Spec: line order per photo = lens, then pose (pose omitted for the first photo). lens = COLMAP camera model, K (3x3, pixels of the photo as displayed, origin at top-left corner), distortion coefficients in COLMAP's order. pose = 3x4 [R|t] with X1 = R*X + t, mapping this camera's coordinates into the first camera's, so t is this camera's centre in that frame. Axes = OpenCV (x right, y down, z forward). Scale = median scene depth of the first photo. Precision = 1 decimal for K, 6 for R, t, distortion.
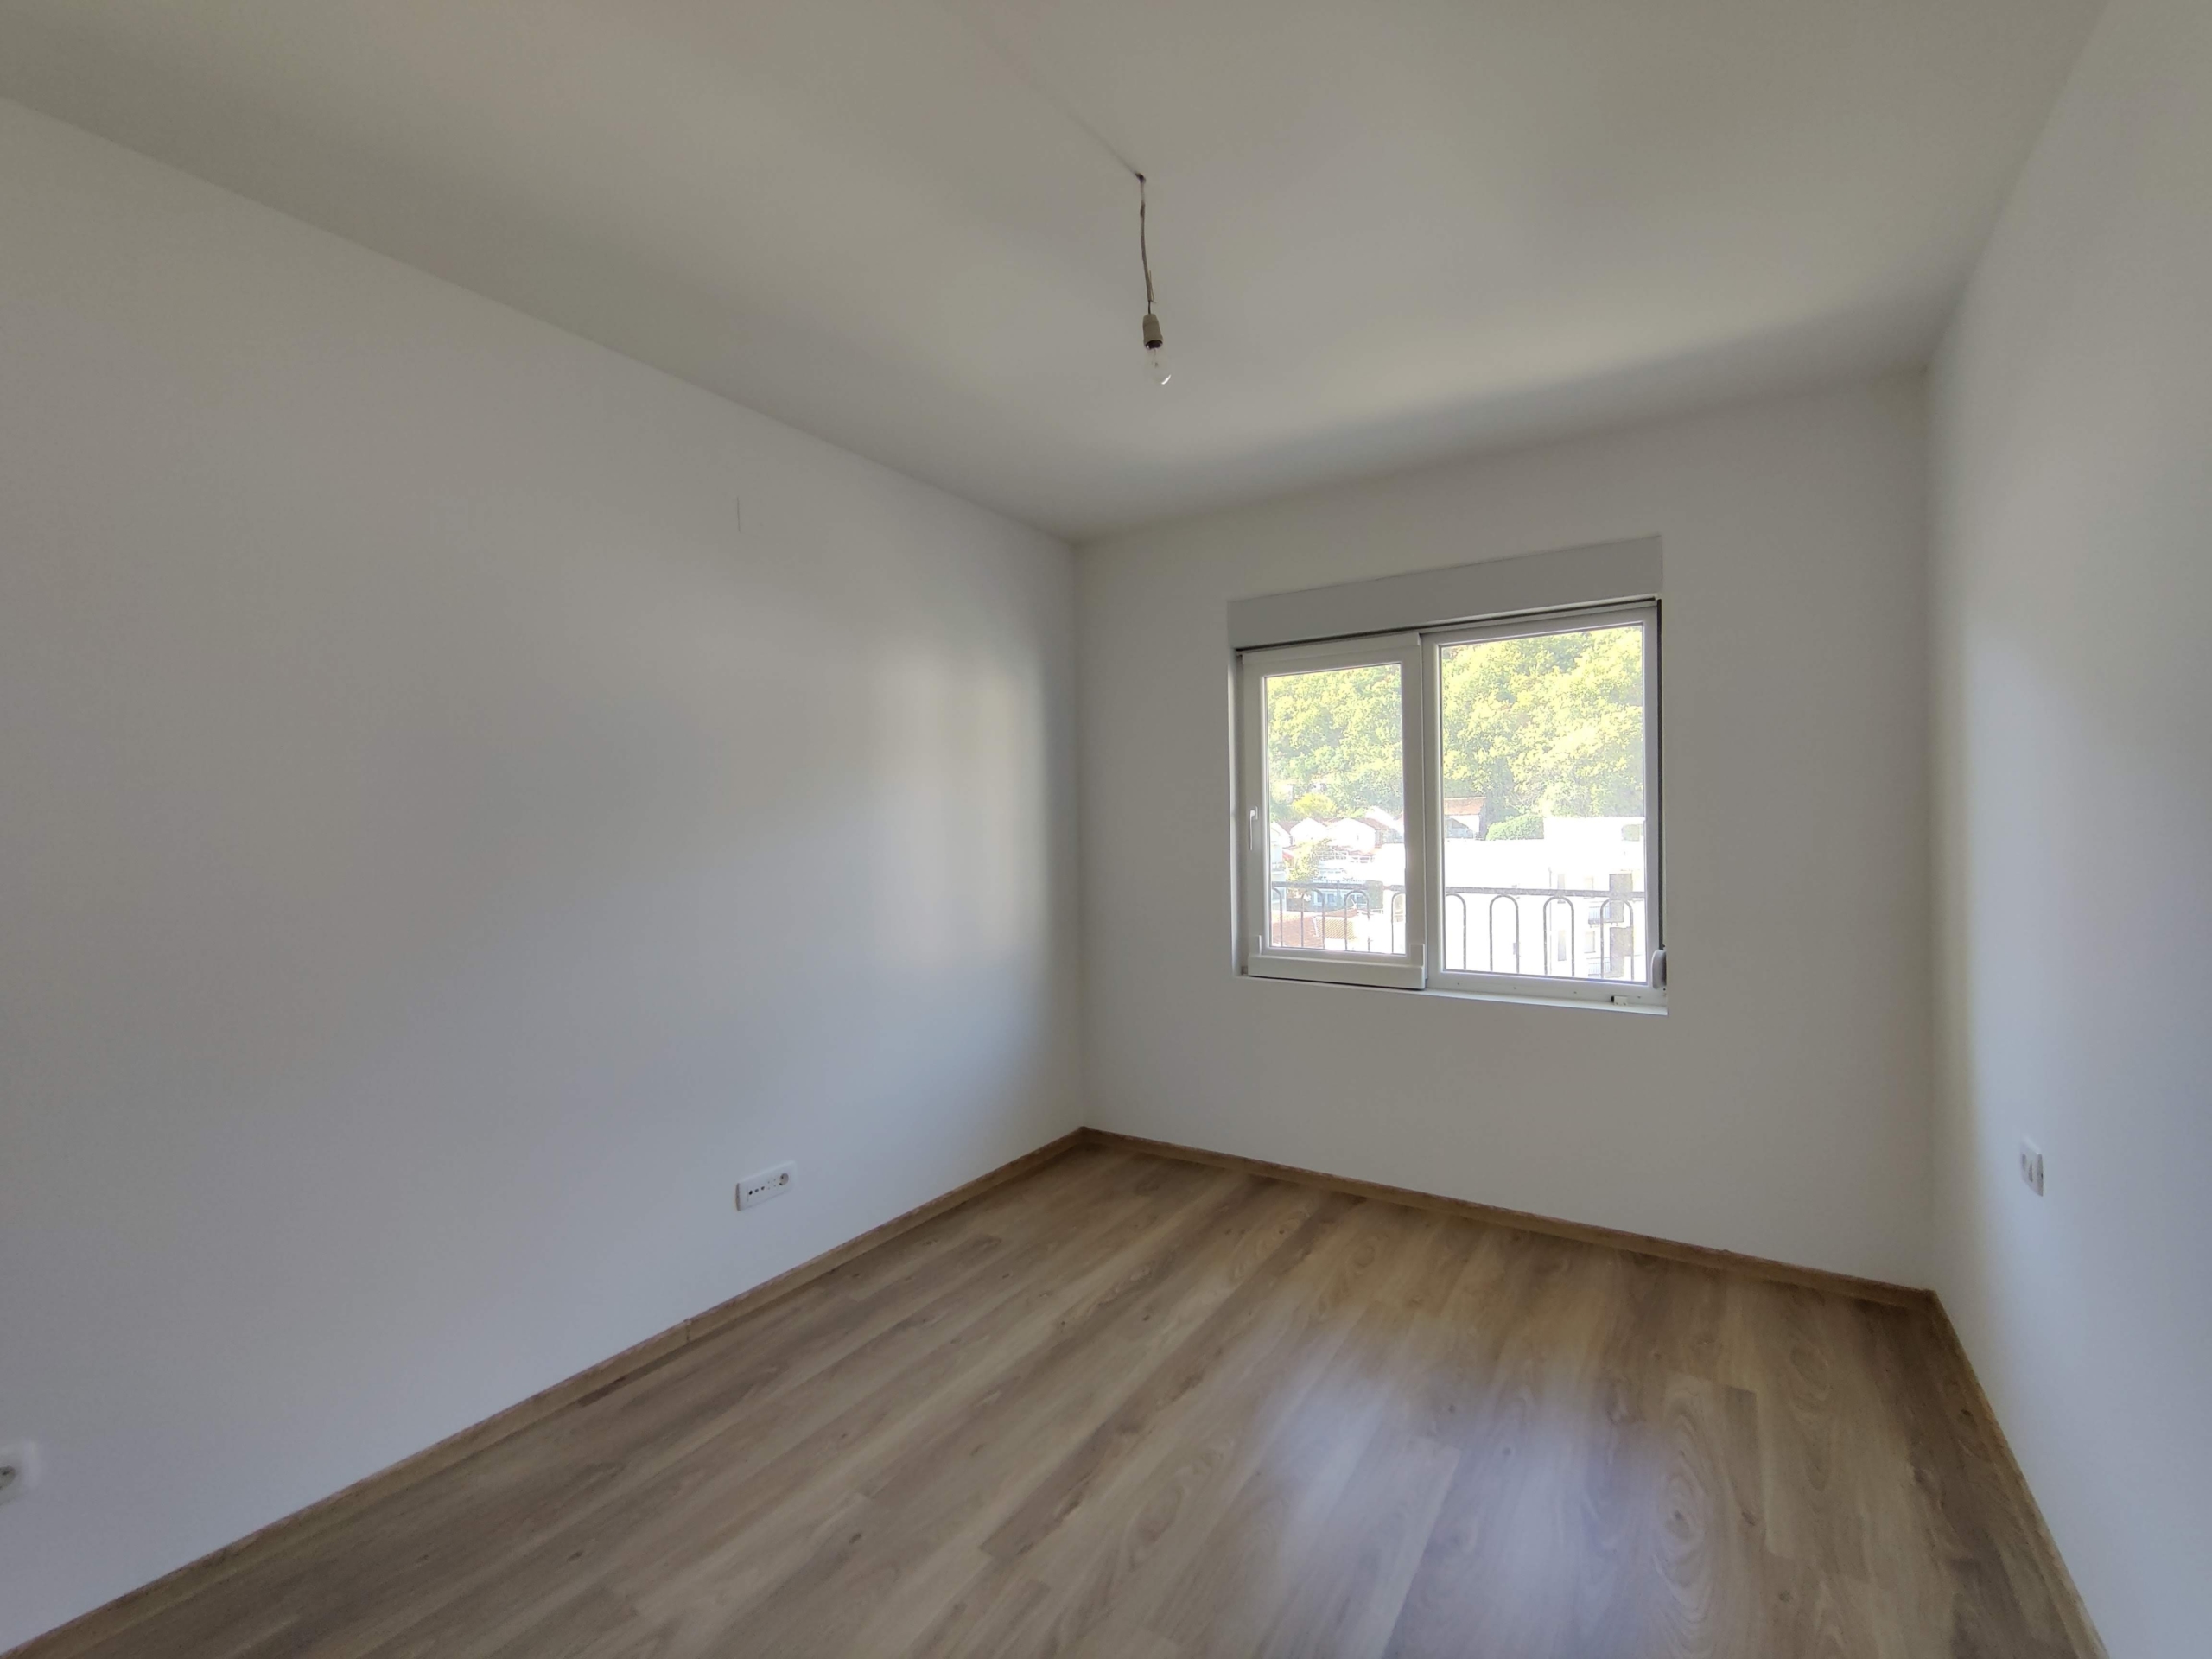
lens RADIAL K [[943.6, 0, 1104.6], [0, 943.6, 833.7], [0, 0, 1]] dist [0.000886, 0.001478]
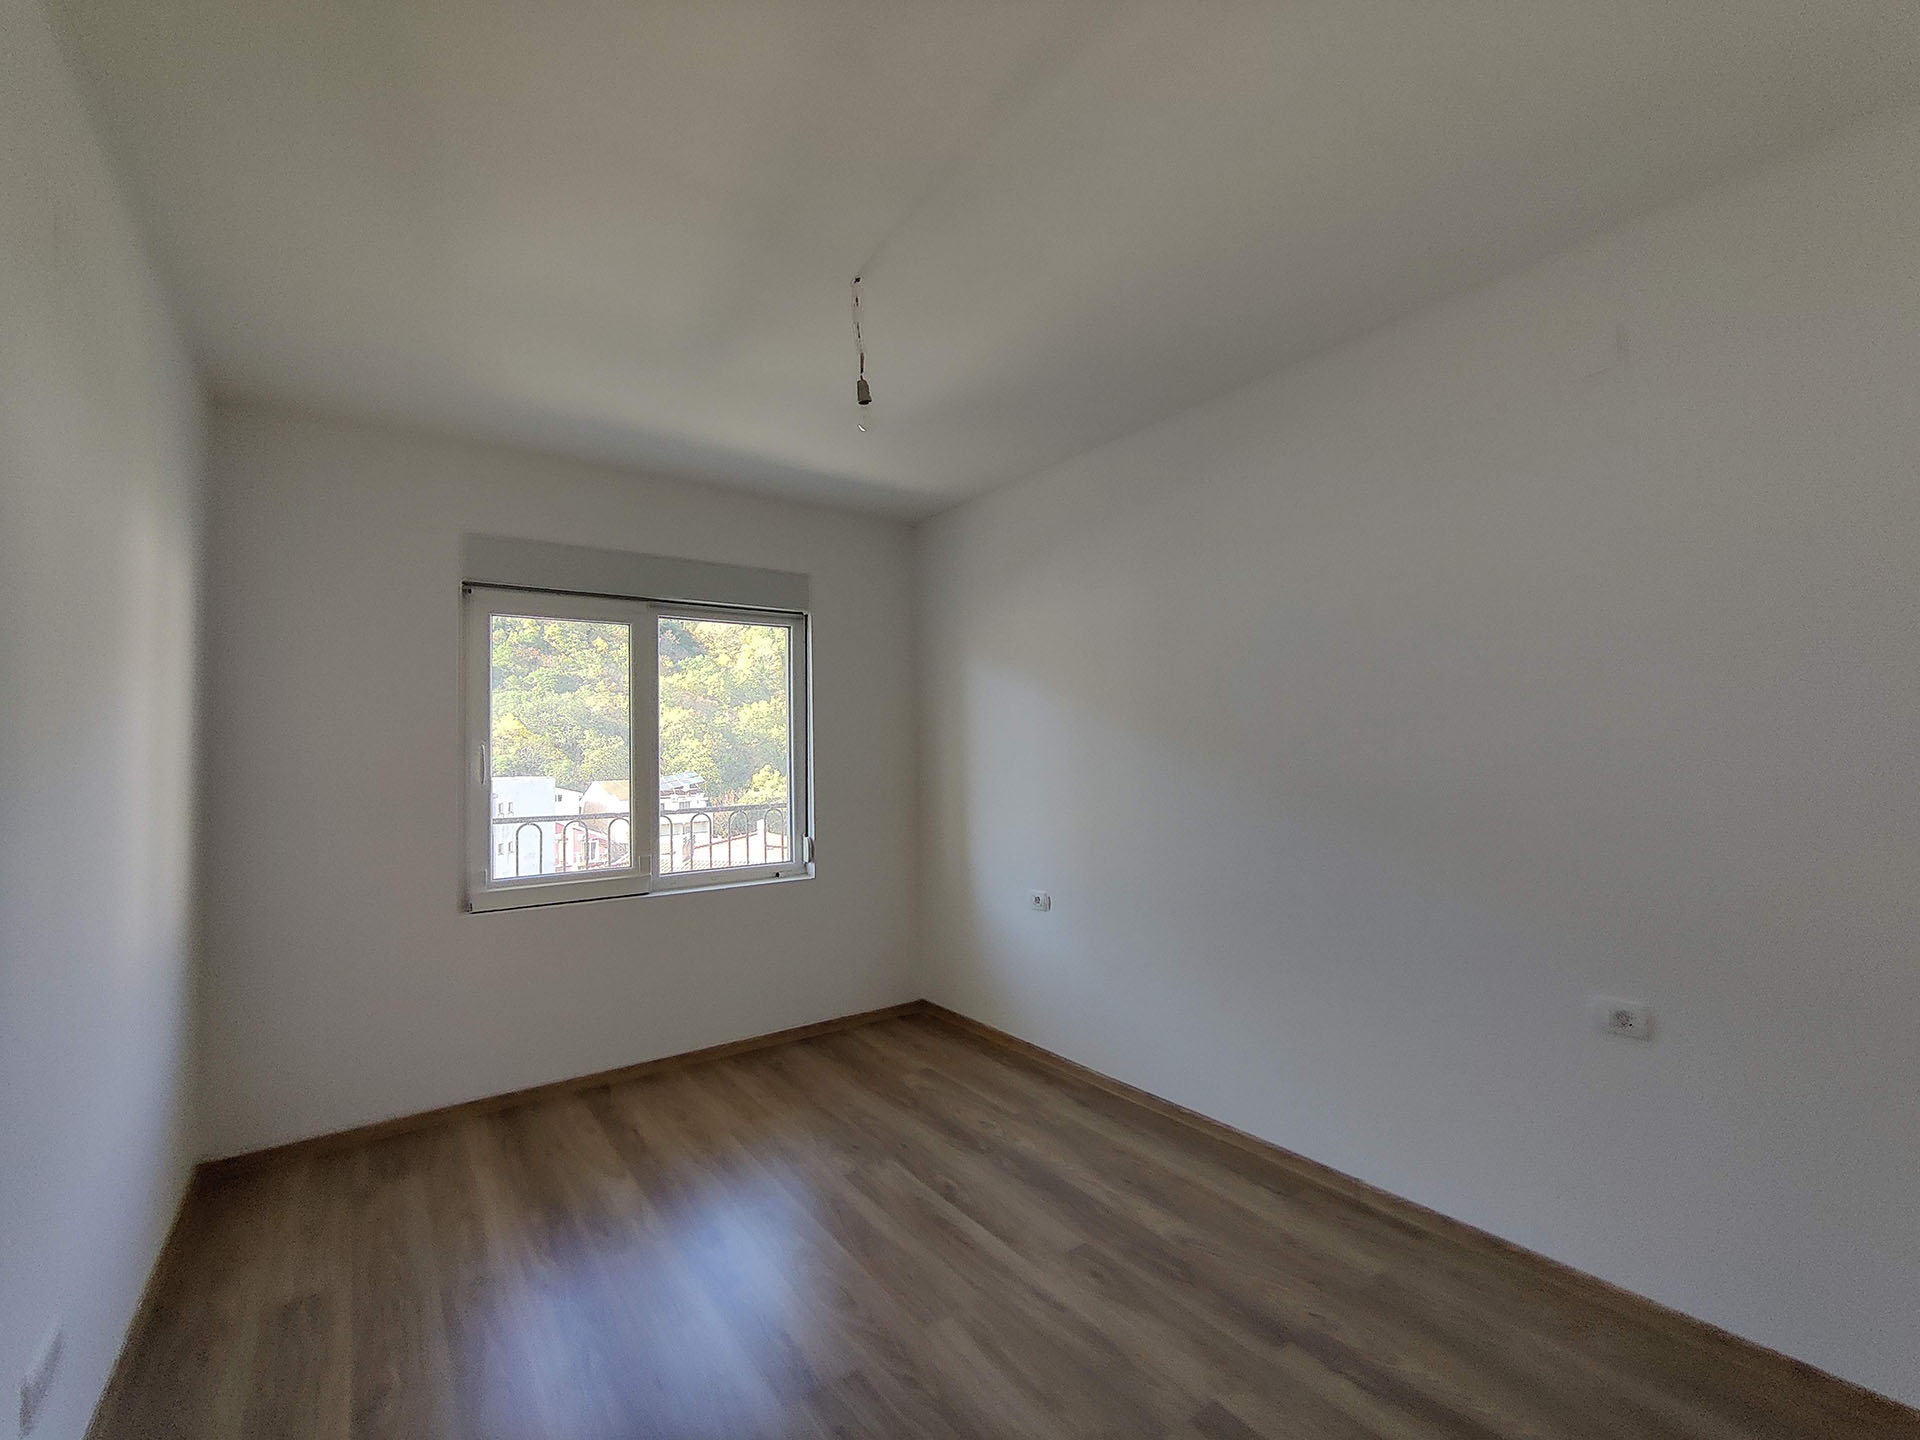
lens RADIAL K [[819.0, 0, 959.2], [0, 819.0, 727.6], [0, 0, 1]] dist [0.000886, 0.001478]
pose [[0.370342, 0.035588, 0.928213, -0.529230], [0.019100, 0.998763, -0.045914, 0.008081], [-0.928699, 0.034733, 0.369204, 0.233893]]
